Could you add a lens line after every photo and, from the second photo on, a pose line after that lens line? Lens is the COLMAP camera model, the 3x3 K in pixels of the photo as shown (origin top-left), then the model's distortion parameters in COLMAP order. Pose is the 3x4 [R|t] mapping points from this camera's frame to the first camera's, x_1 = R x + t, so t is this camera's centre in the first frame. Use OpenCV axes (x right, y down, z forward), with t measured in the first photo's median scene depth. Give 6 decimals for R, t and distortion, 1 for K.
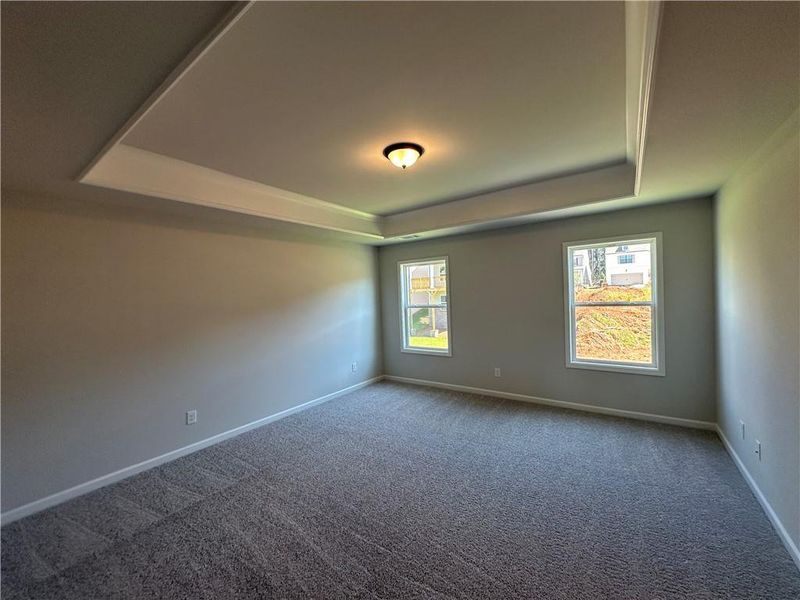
lens RADIAL K [[331.3, 0, 394.2], [0, 331.3, 293.6], [0, 0, 1]] dist [0.003763, 0.000024]
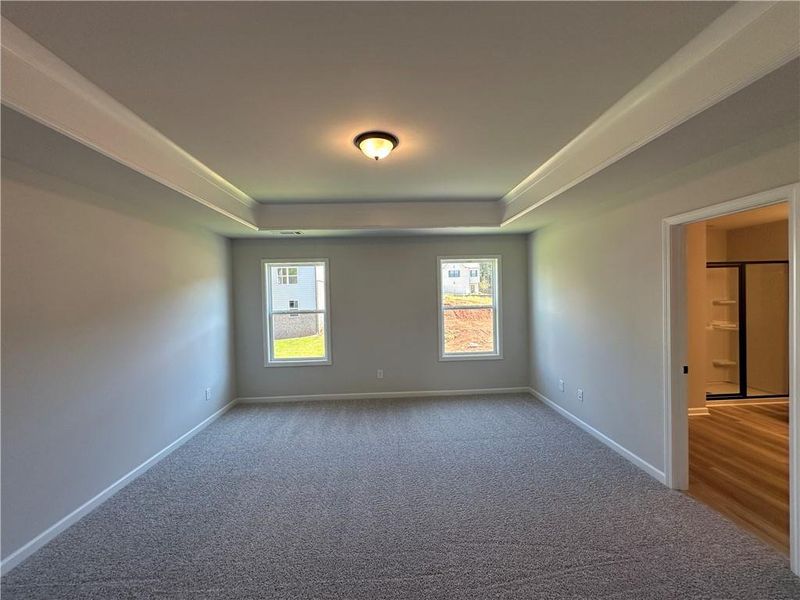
lens RADIAL K [[331.3, 0, 399.4], [0, 331.3, 299.4], [0, 0, 1]] dist [0.003763, 0.000024]
pose [[0.774304, 0.008494, 0.632757, -0.298434], [-0.007621, 0.999963, -0.004097, 0.005939], [-0.632768, -0.001650, 0.774339, 0.154290]]
